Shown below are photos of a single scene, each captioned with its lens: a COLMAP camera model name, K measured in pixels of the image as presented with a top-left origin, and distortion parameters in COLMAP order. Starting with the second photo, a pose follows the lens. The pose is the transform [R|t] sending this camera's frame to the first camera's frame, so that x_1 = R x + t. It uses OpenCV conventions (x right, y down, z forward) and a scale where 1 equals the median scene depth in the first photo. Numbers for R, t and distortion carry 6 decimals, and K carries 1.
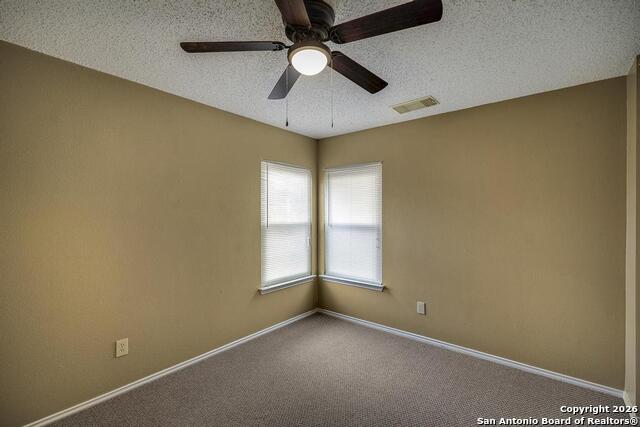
lens RADIAL K [[286.1, 0, 320.1], [0, 286.1, 214.5], [0, 0, 1]] dist [-0.002464, -0.000307]
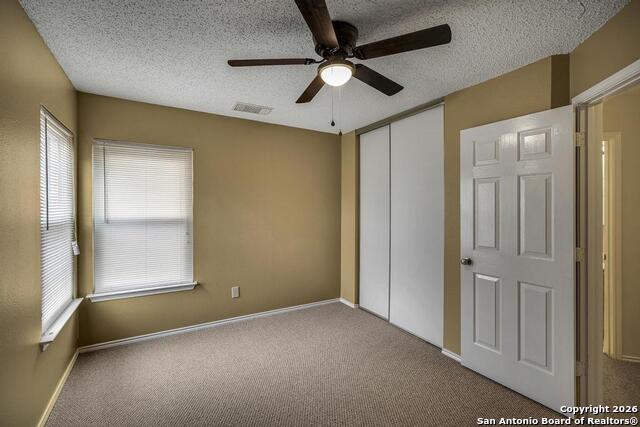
lens RADIAL K [[286.1, 0, 320.0], [0, 286.1, 210.9], [0, 0, 1]] dist [-0.002464, -0.000307]
pose [[0.340261, -0.011079, 0.940266, -0.505308], [-0.002302, 0.999918, 0.012615, 0.001695], [-0.940328, -0.006457, 0.340208, 0.293473]]
